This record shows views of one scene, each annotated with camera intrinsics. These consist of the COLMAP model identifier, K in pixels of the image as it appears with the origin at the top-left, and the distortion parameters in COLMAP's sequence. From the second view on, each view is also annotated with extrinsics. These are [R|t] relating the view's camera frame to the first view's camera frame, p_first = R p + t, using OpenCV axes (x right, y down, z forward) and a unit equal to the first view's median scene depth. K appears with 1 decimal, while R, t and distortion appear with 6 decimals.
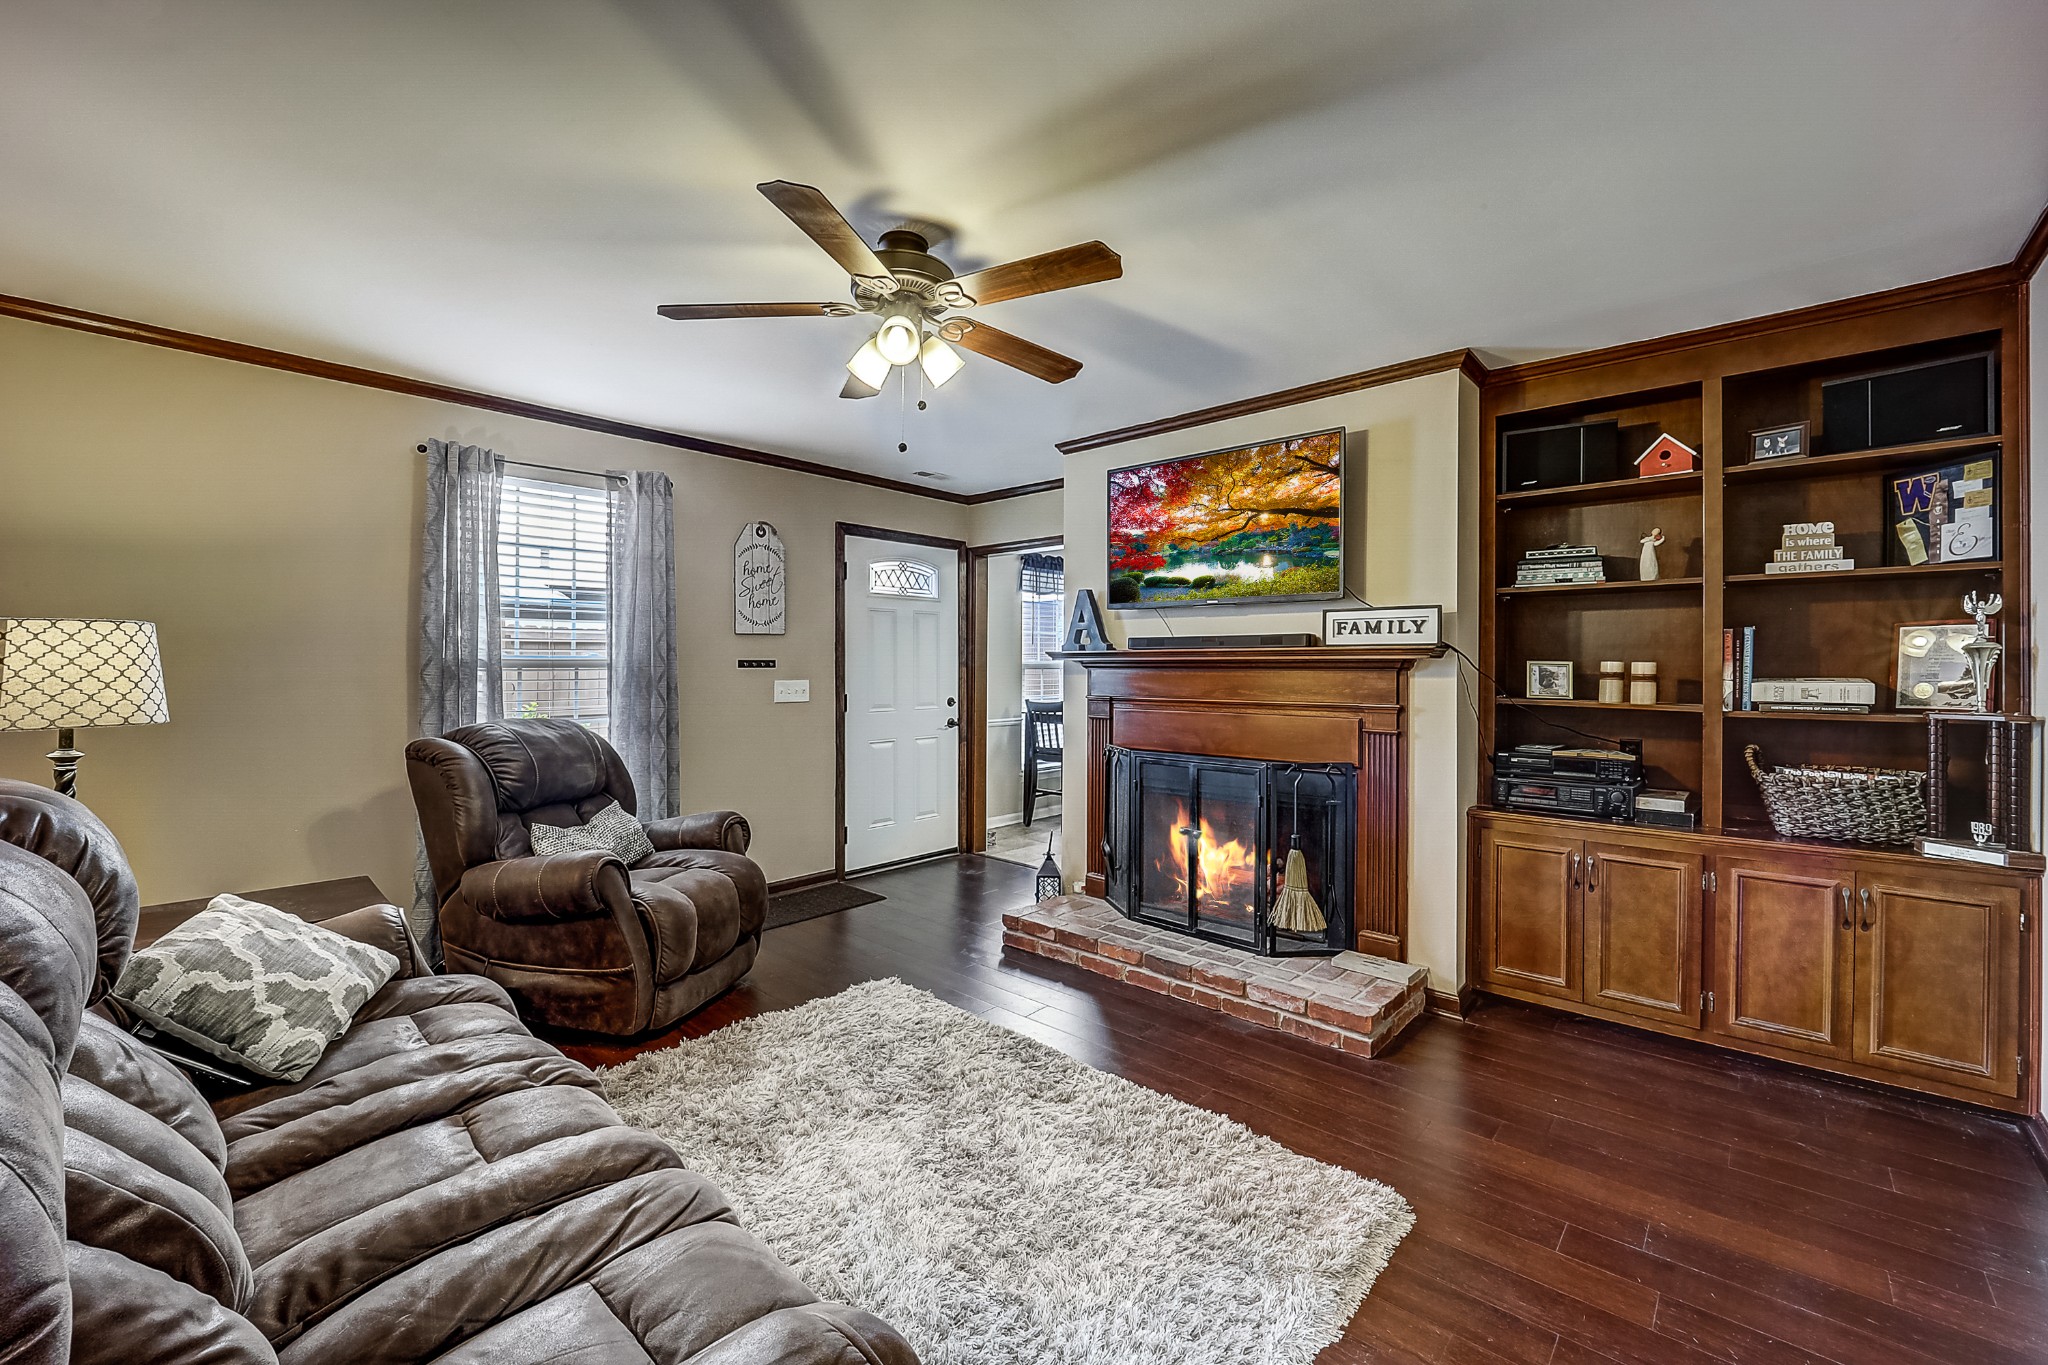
lens RADIAL K [[832.3, 0, 1031.9], [0, 832.3, 659.0], [0, 0, 1]] dist [-0.014072, -0.000607]
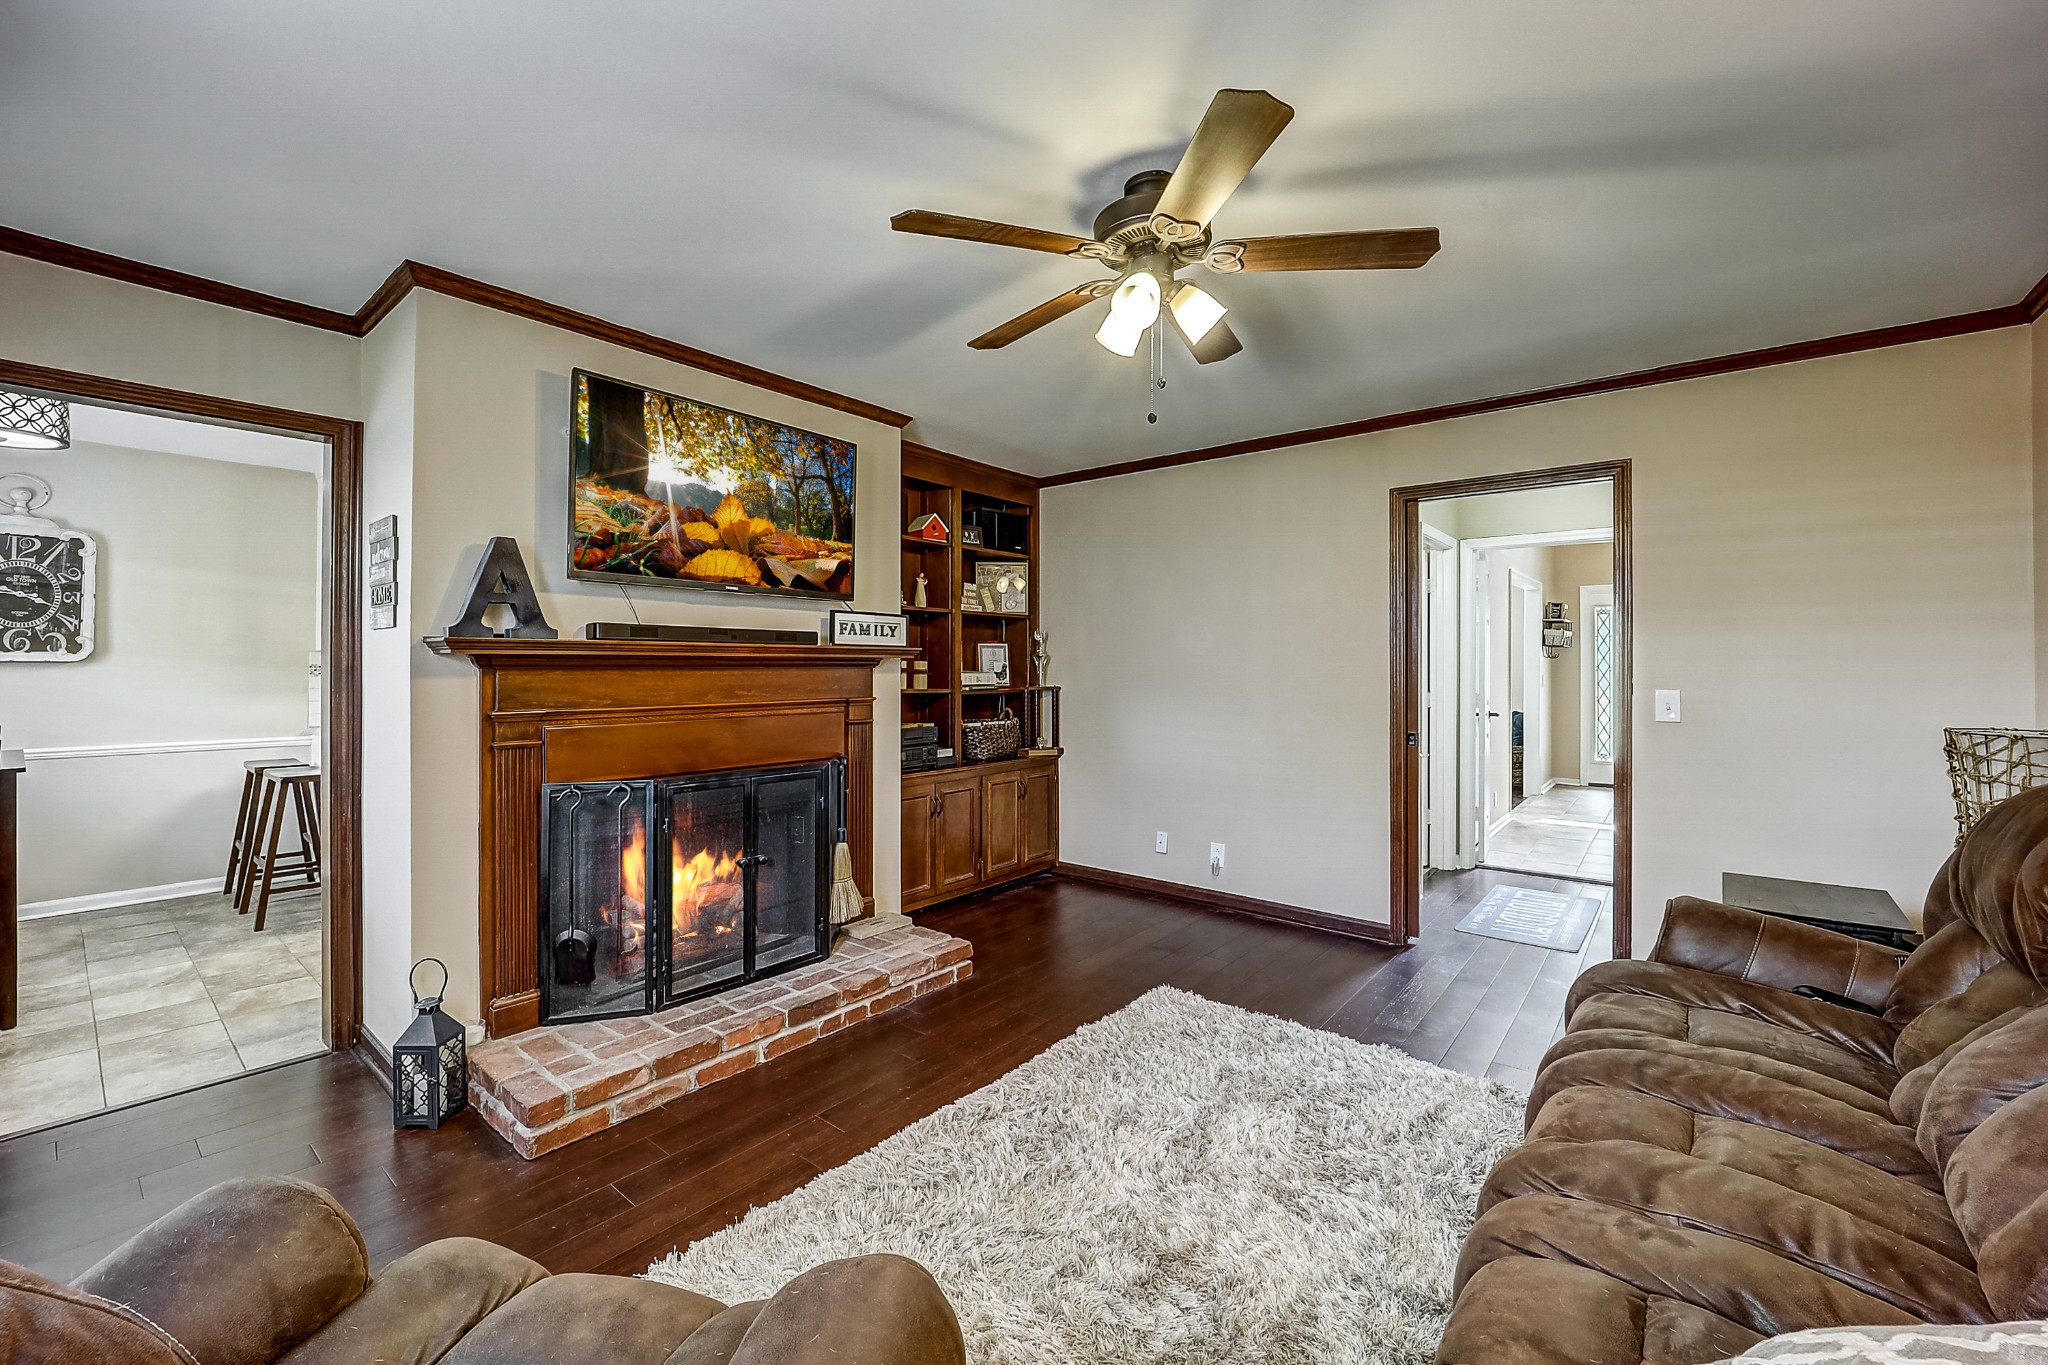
lens RADIAL K [[837.4, 0, 1022.3], [0, 837.4, 642.5], [0, 0, 1]] dist [-0.005149, -0.000382]
pose [[-0.051042, 0.027904, 0.998307, -0.728511], [-0.005168, 0.999589, -0.028204, 0.010560], [-0.998683, -0.006599, -0.050877, 0.822502]]
